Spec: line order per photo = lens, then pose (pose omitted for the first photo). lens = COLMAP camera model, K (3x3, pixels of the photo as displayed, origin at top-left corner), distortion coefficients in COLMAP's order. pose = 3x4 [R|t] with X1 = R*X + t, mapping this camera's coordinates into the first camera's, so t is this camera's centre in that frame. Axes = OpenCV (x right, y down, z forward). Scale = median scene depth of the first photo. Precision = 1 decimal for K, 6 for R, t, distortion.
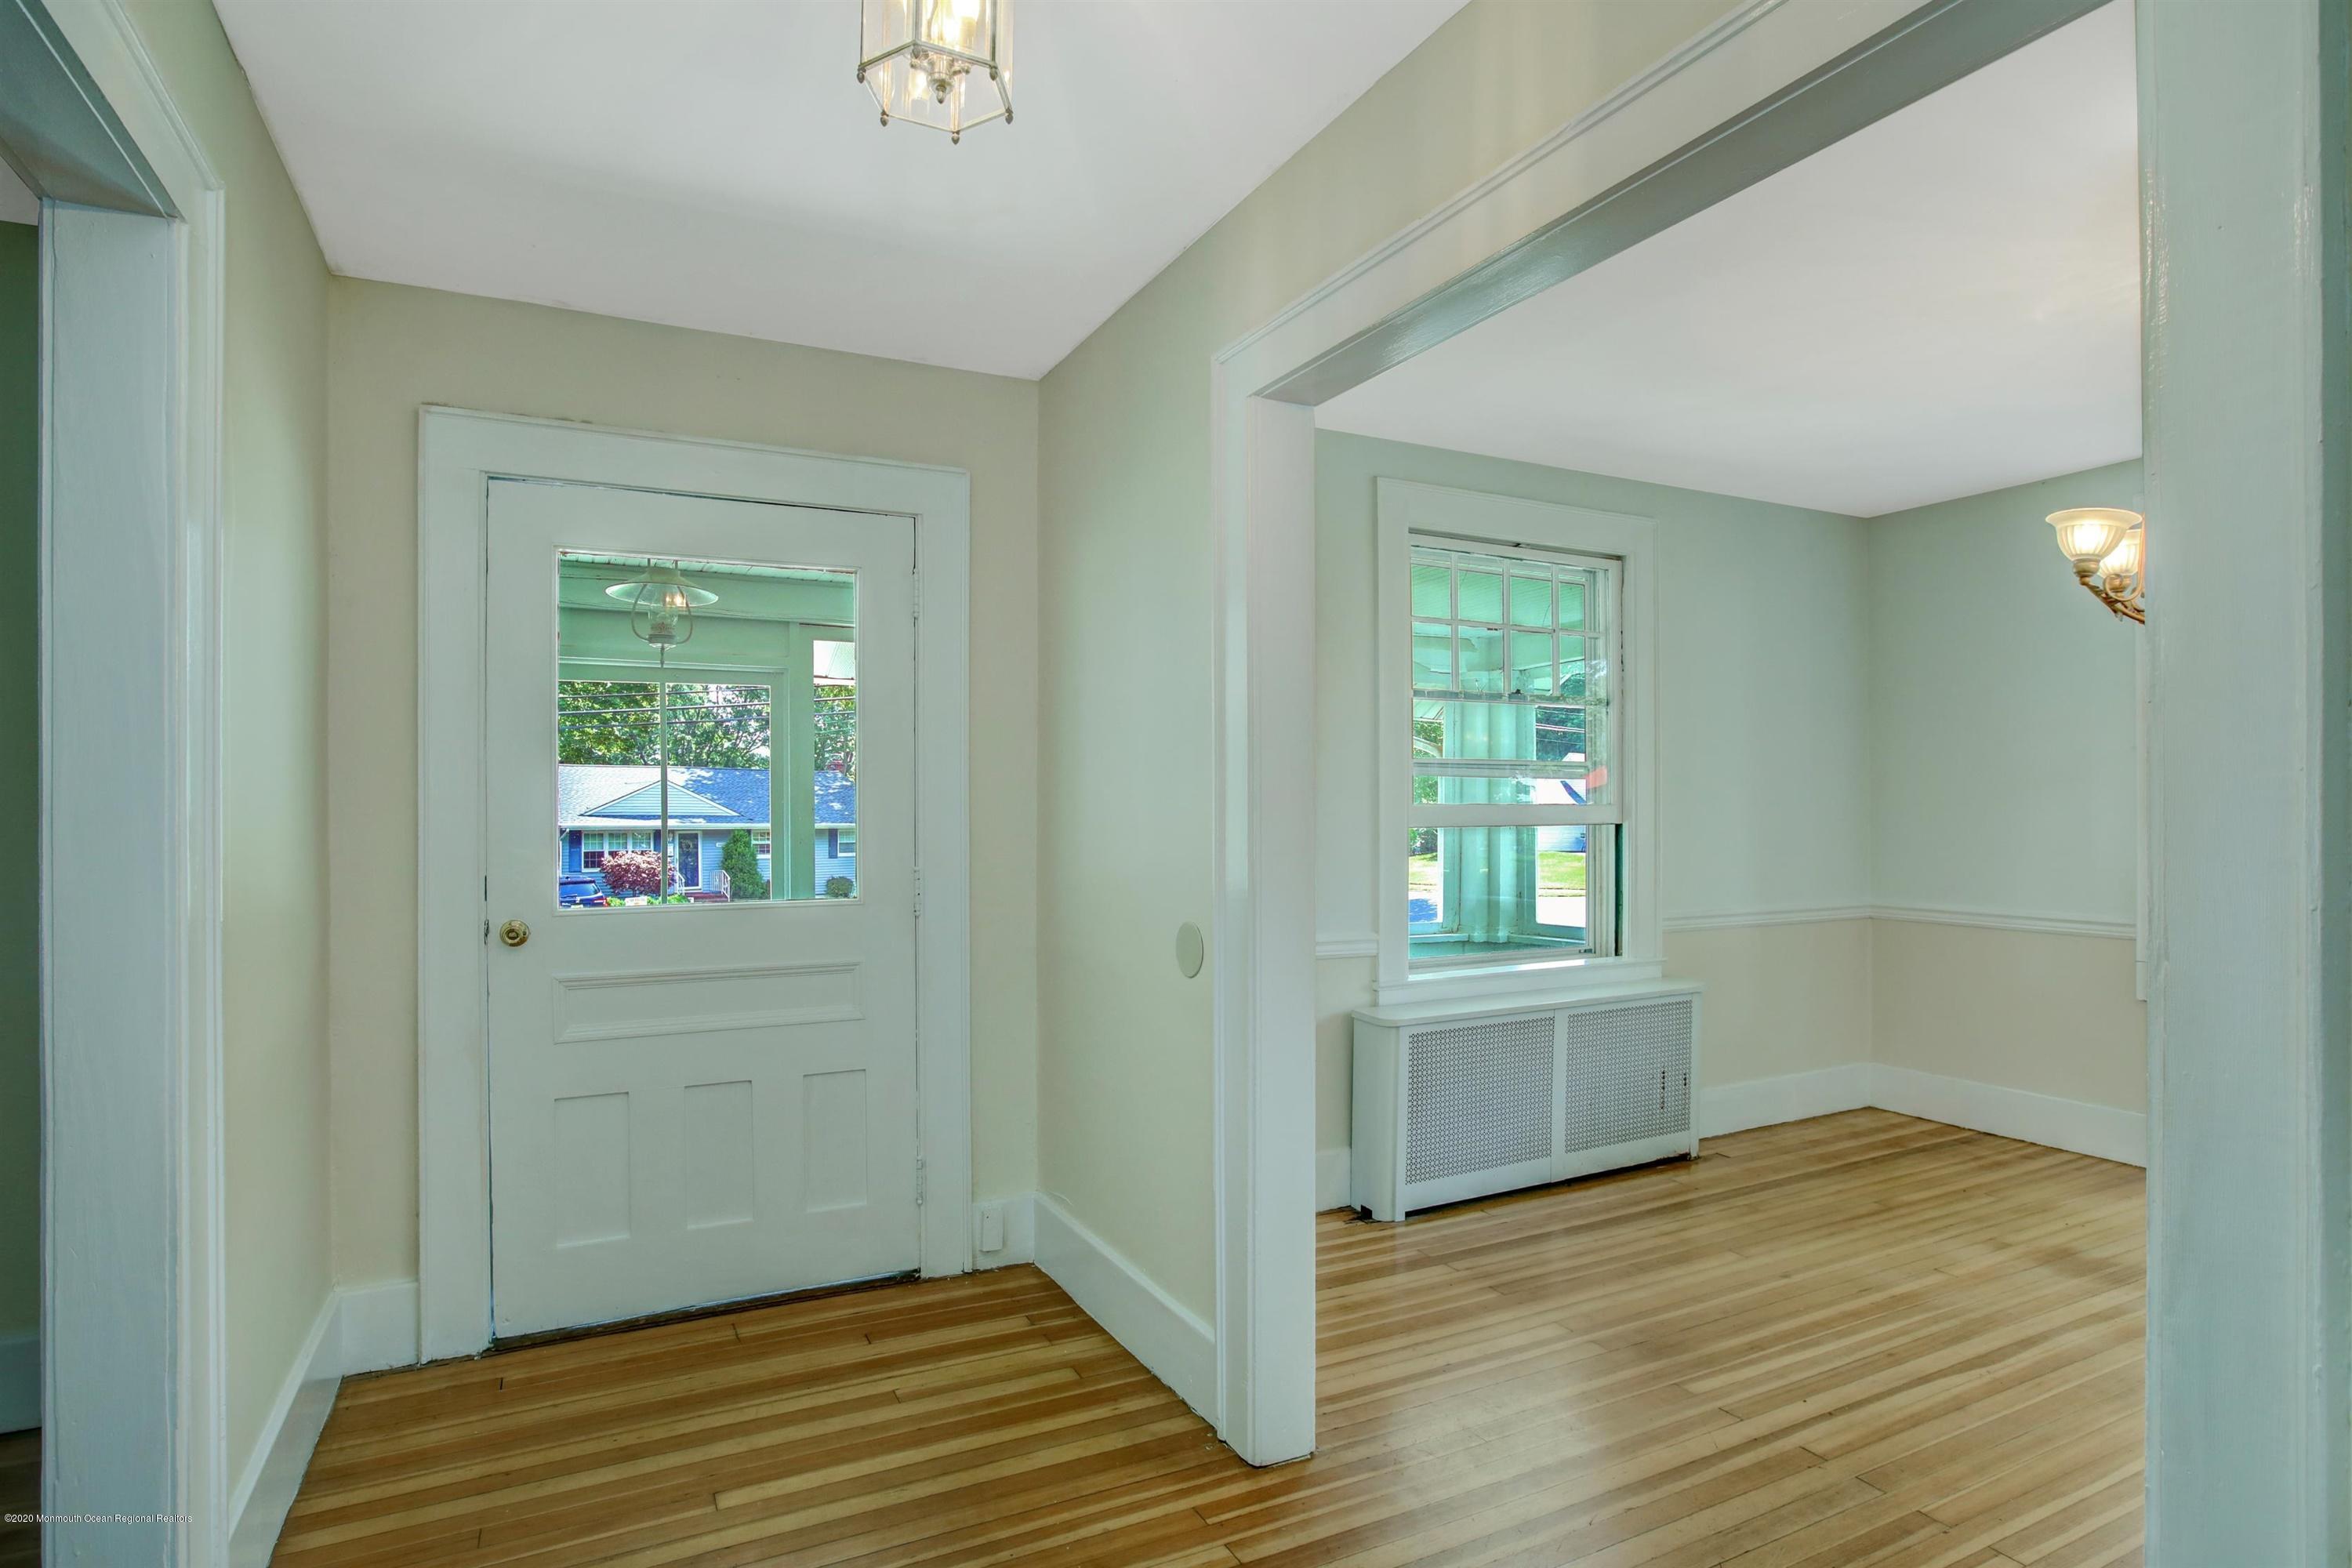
lens RADIAL K [[1205.3, 0, 1182.2], [0, 1205.3, 800.5], [0, 0, 1]] dist [-0.000226, 0.001606]
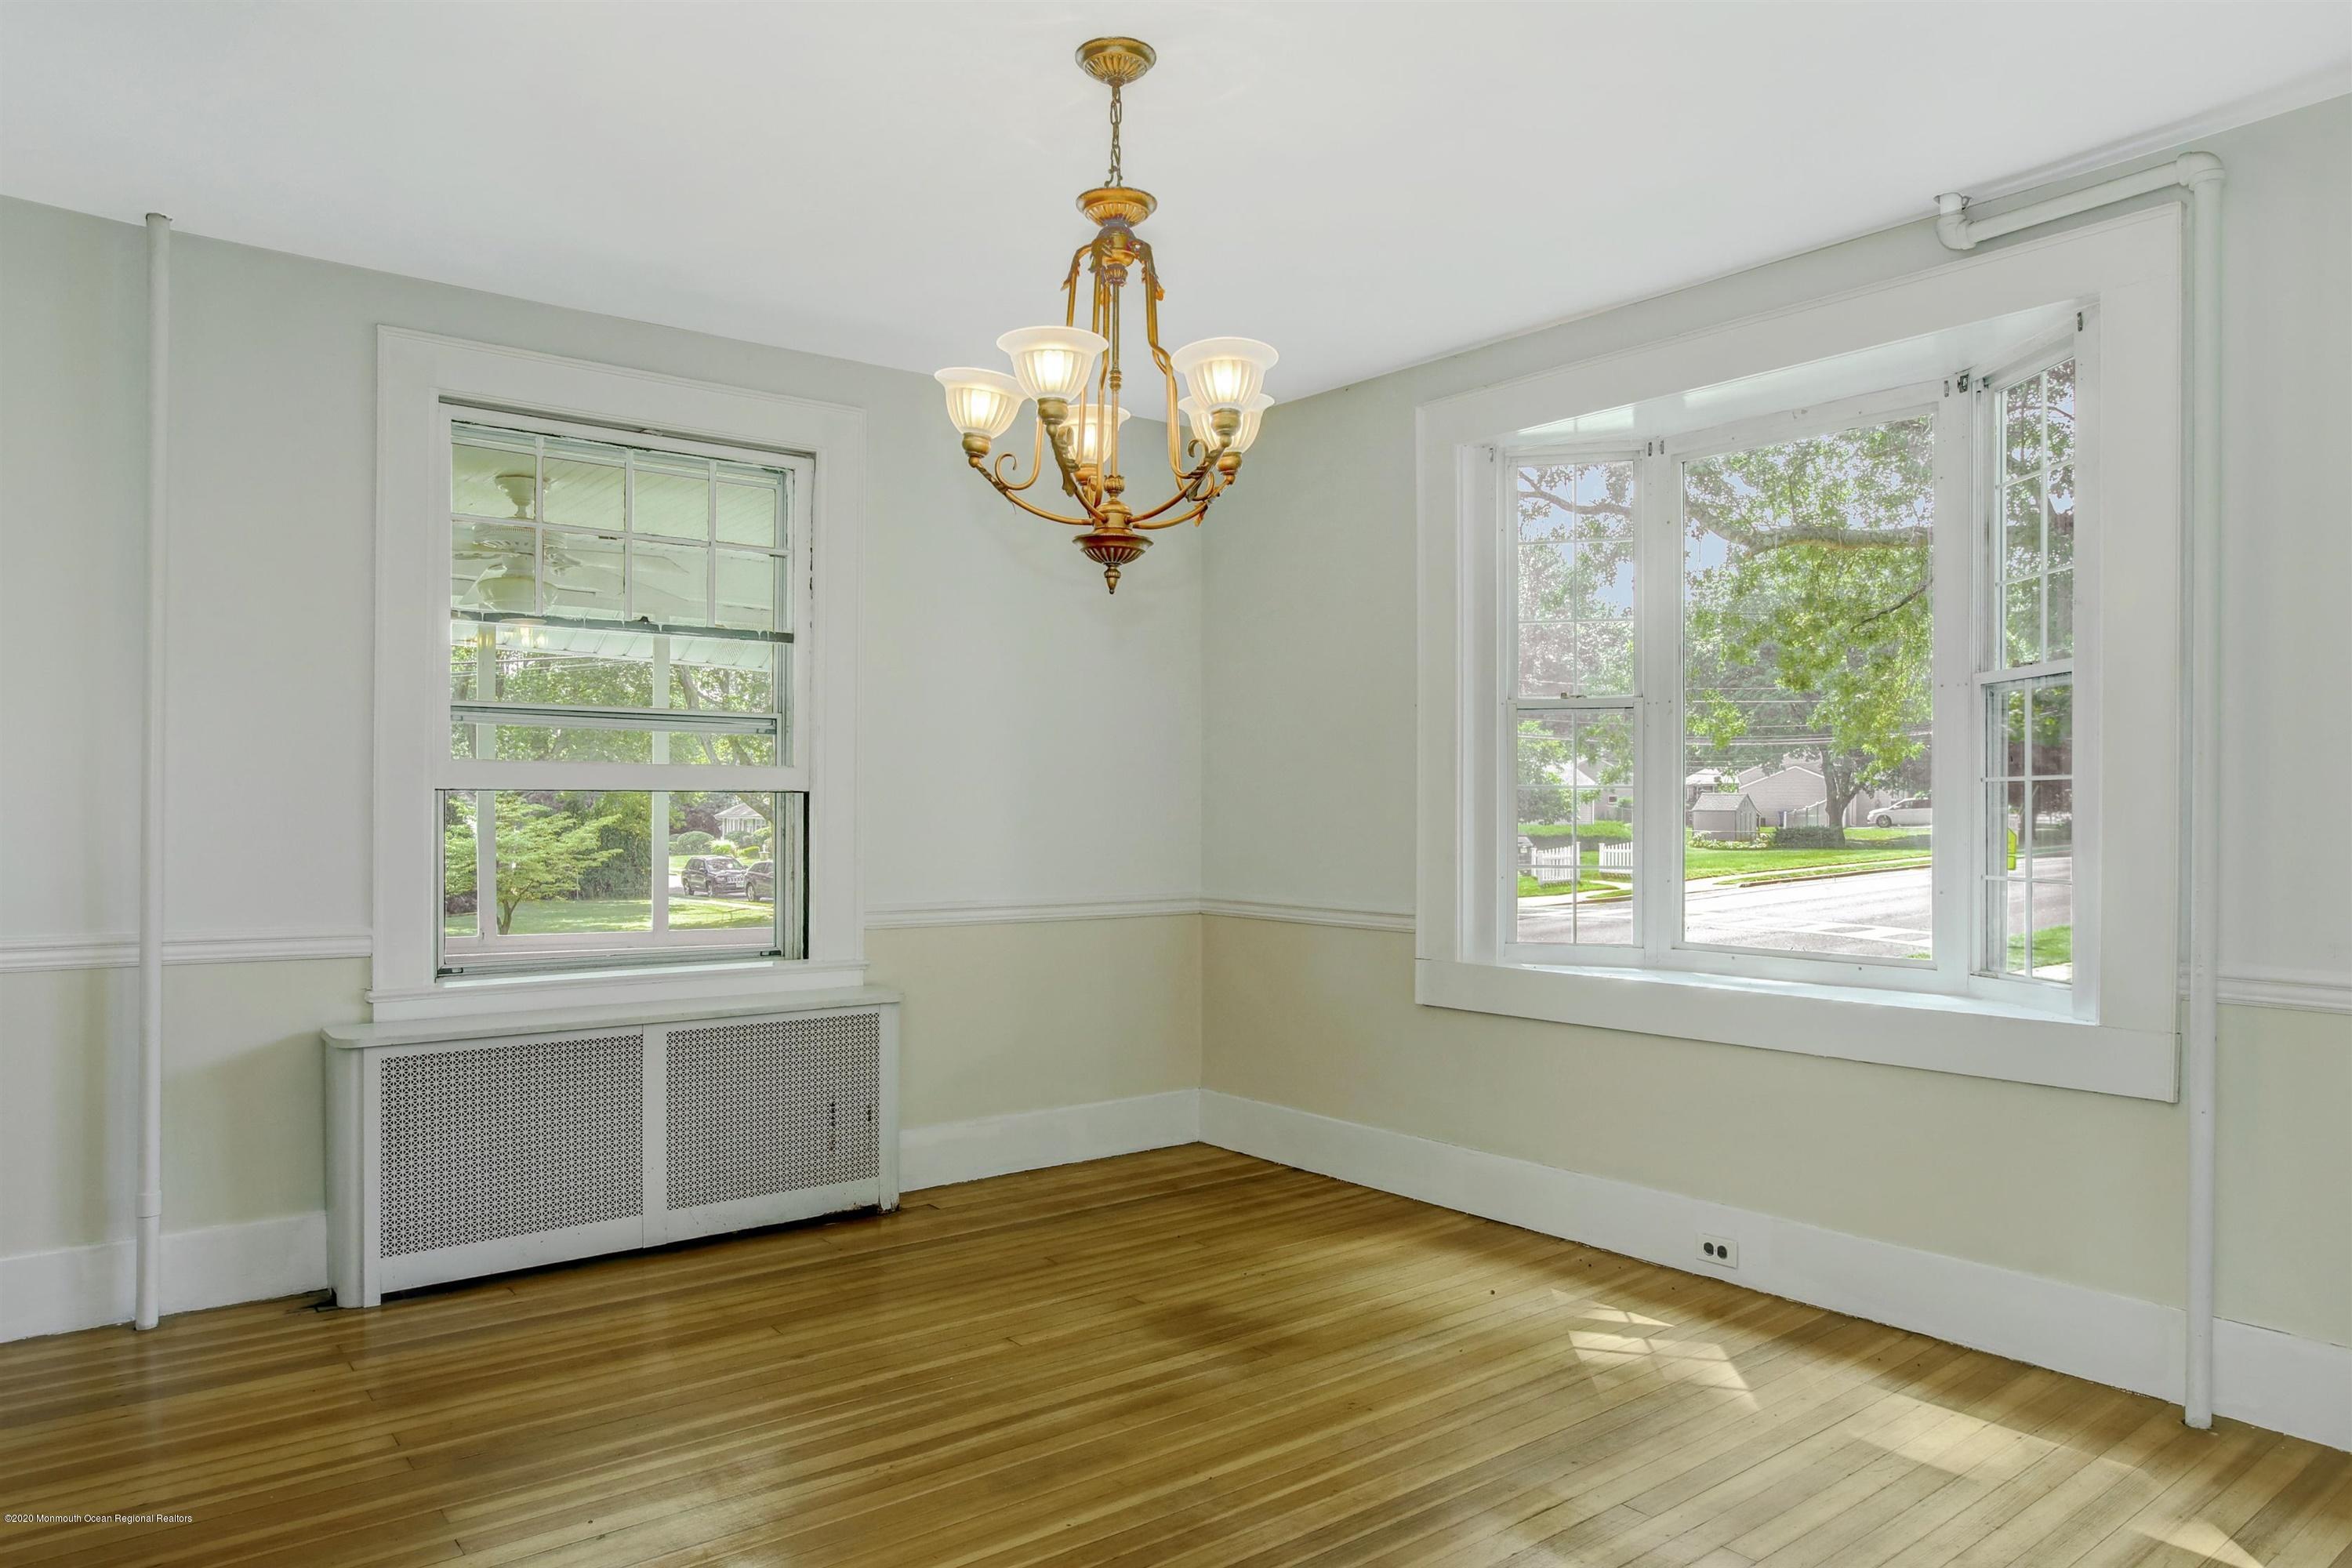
lens RADIAL K [[1453.0, 0, 1171.8], [0, 1453.0, 787.3], [0, 0, 1]] dist [-0.016561, 0.001216]
pose [[0.987203, 0.008418, 0.159244, 0.496400], [-0.006441, 0.999896, -0.012927, 0.030526], [-0.159337, 0.011736, 0.987155, 0.024890]]
